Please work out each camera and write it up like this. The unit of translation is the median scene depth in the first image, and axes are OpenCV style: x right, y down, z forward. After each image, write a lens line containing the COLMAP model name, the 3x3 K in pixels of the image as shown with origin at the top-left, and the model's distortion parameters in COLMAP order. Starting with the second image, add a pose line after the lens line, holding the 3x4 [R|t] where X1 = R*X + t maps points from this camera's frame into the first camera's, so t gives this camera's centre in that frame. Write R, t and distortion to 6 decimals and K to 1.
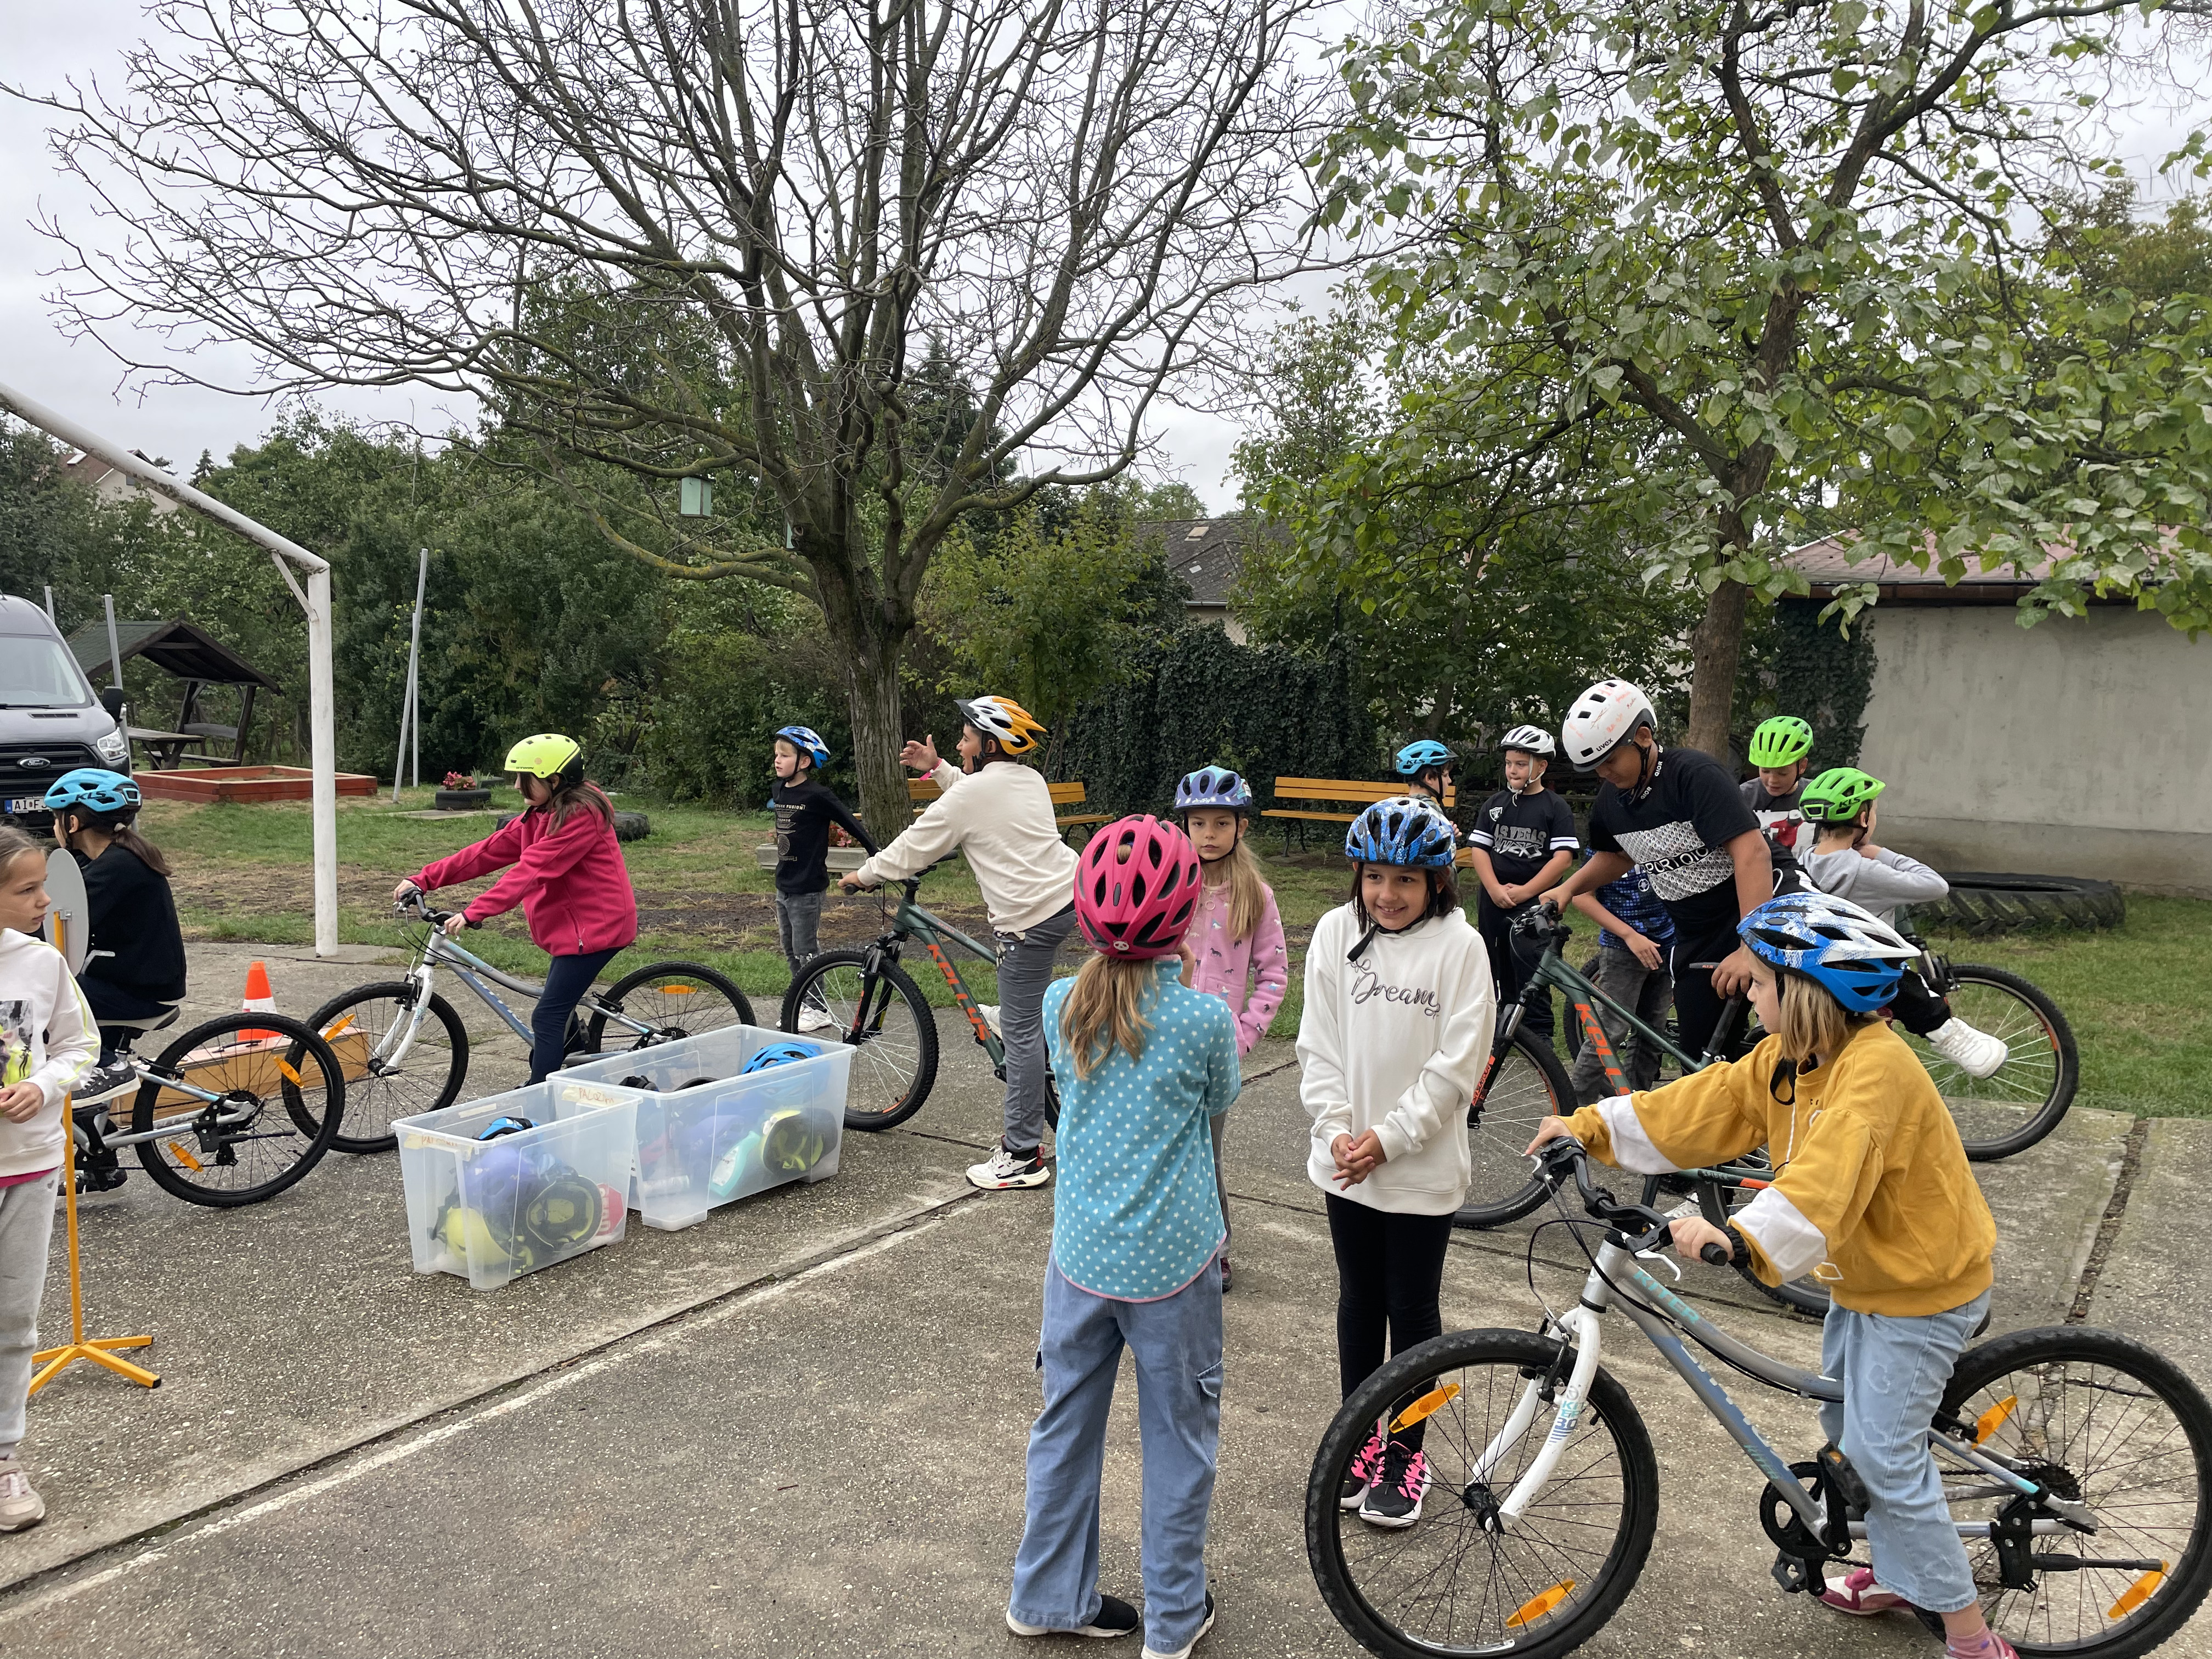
lens RADIAL K [[1670.3, 0, 1110.3], [0, 1670.3, 828.0], [0, 0, 1]] dist [0.049478, 0.001769]
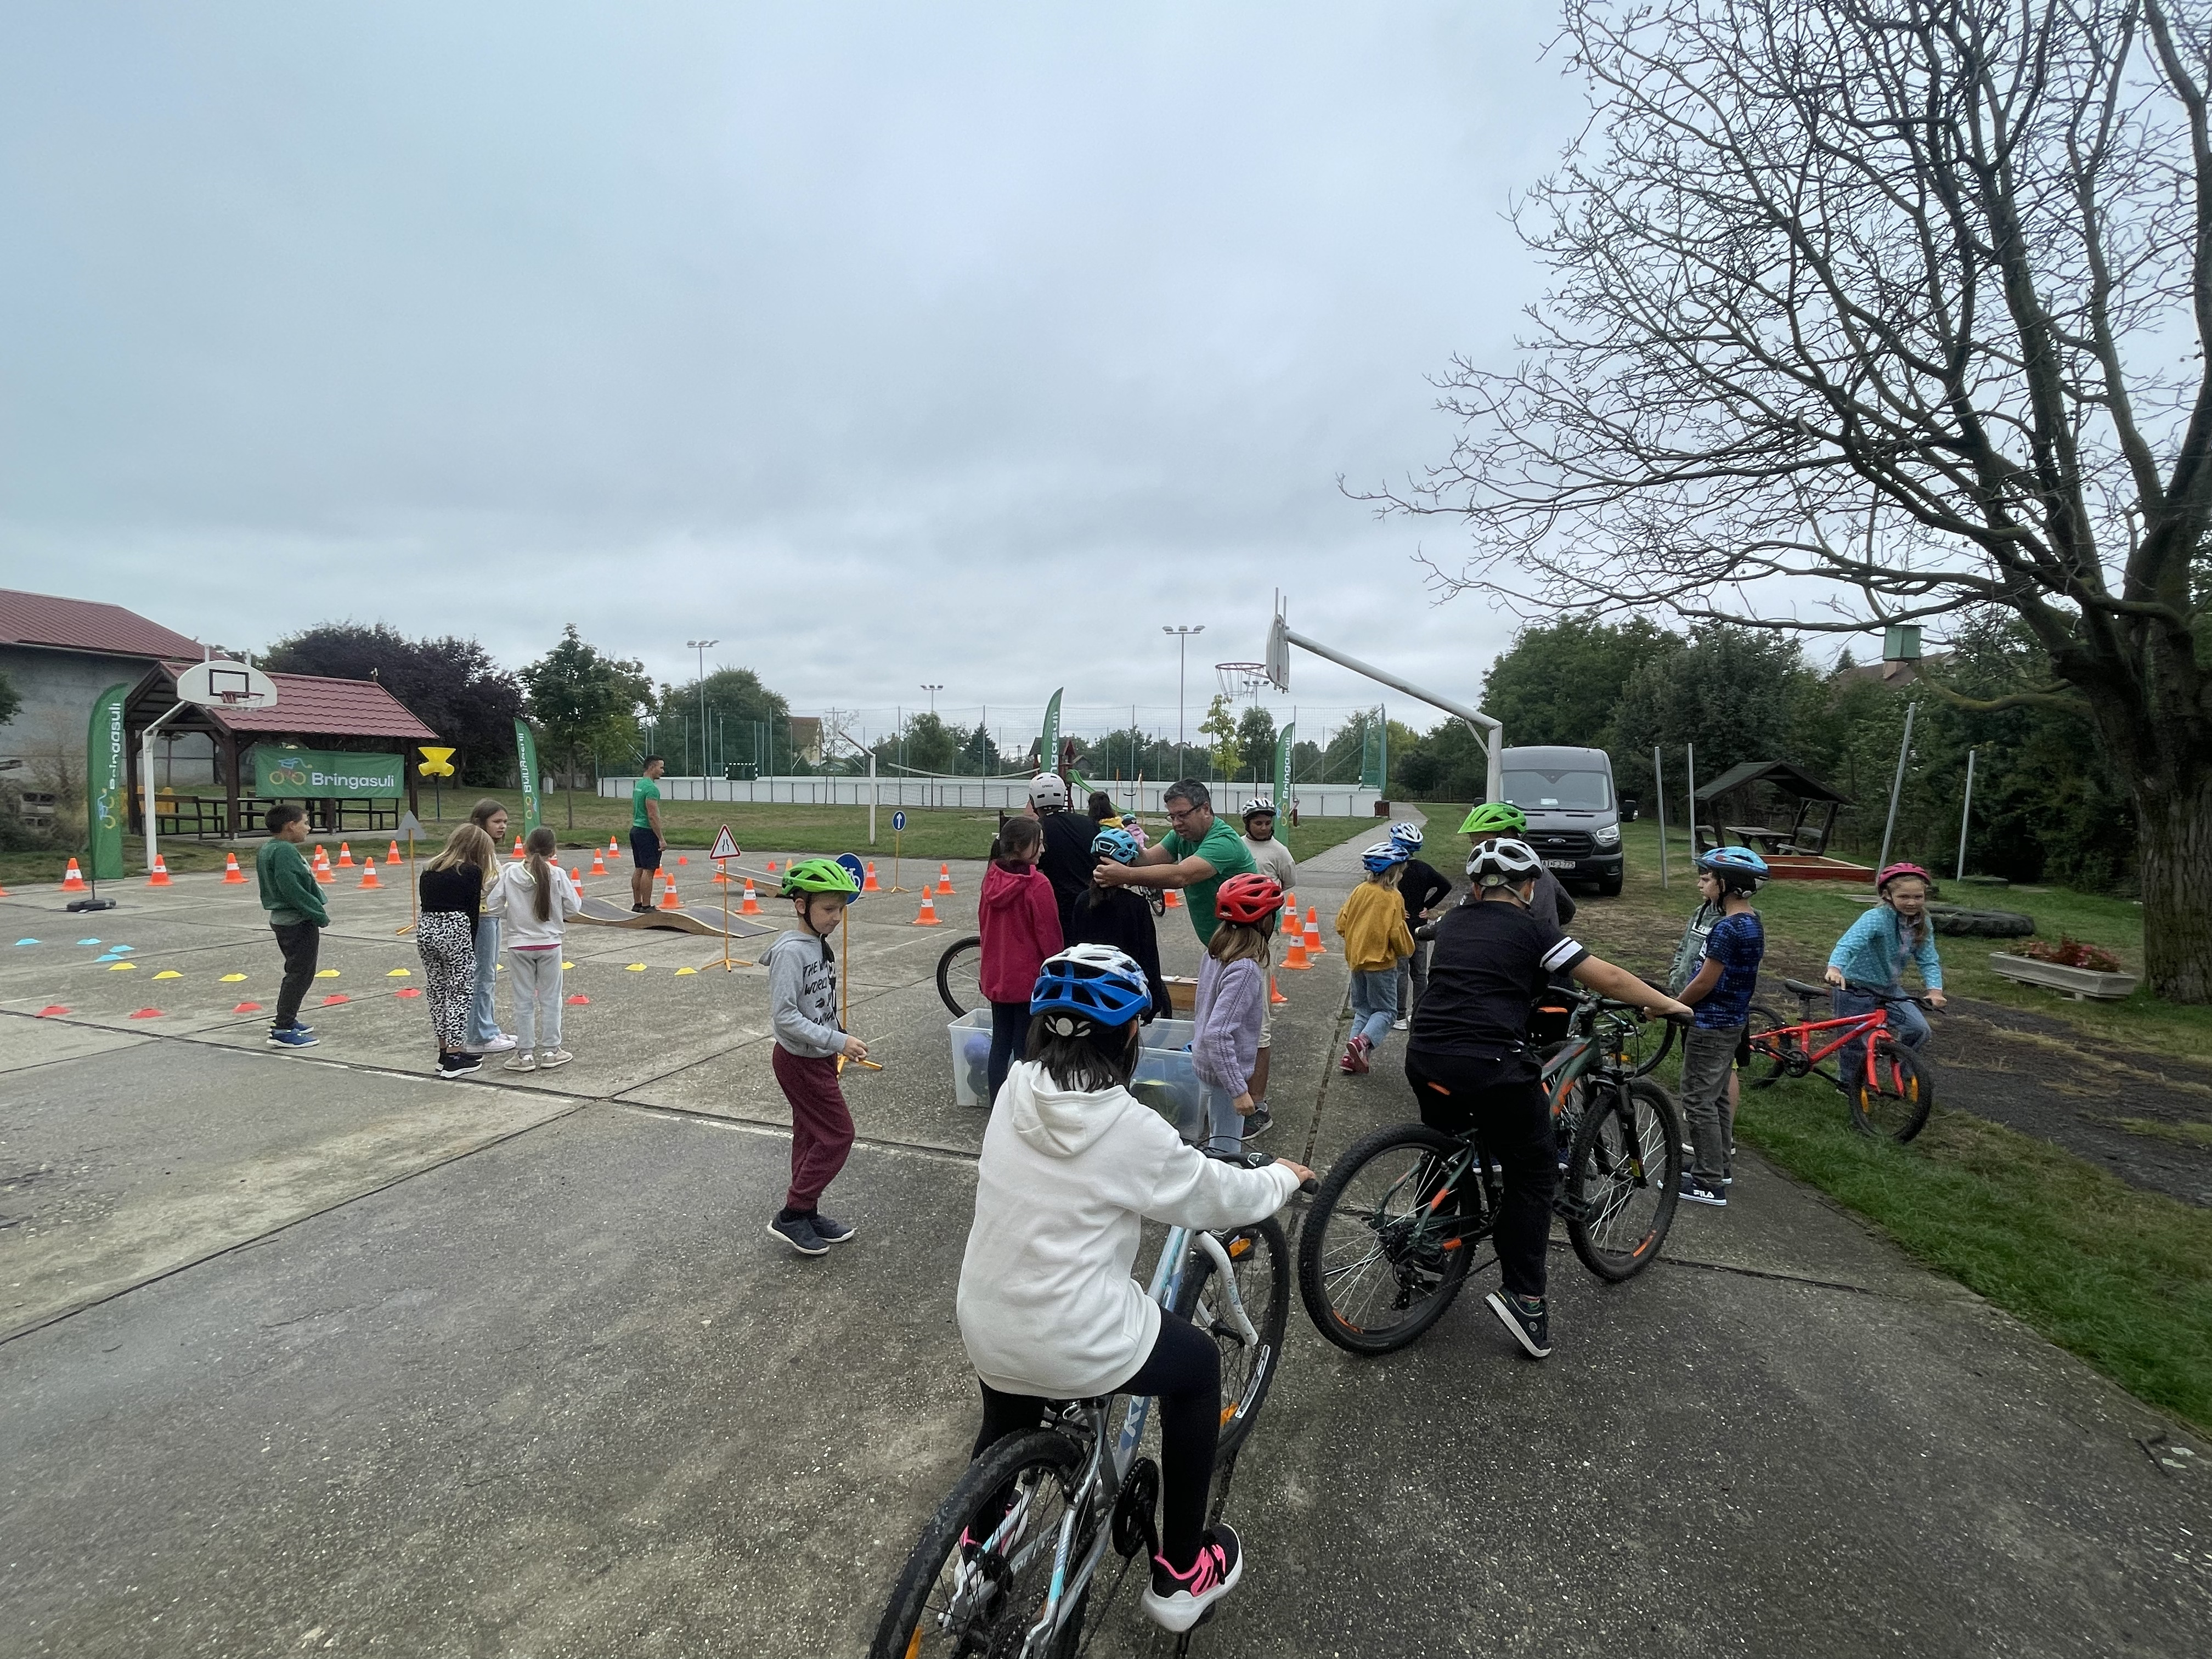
lens RADIAL K [[967.0, 0, 1125.2], [0, 967.0, 828.0], [0, 0, 1]] dist [-0.005469, -0.000239]
pose [[0.291970, 0.053257, -0.954944, 0.758587], [-0.105264, 0.994172, 0.023261, -0.088801], [0.950617, 0.093730, 0.295875, 0.876267]]
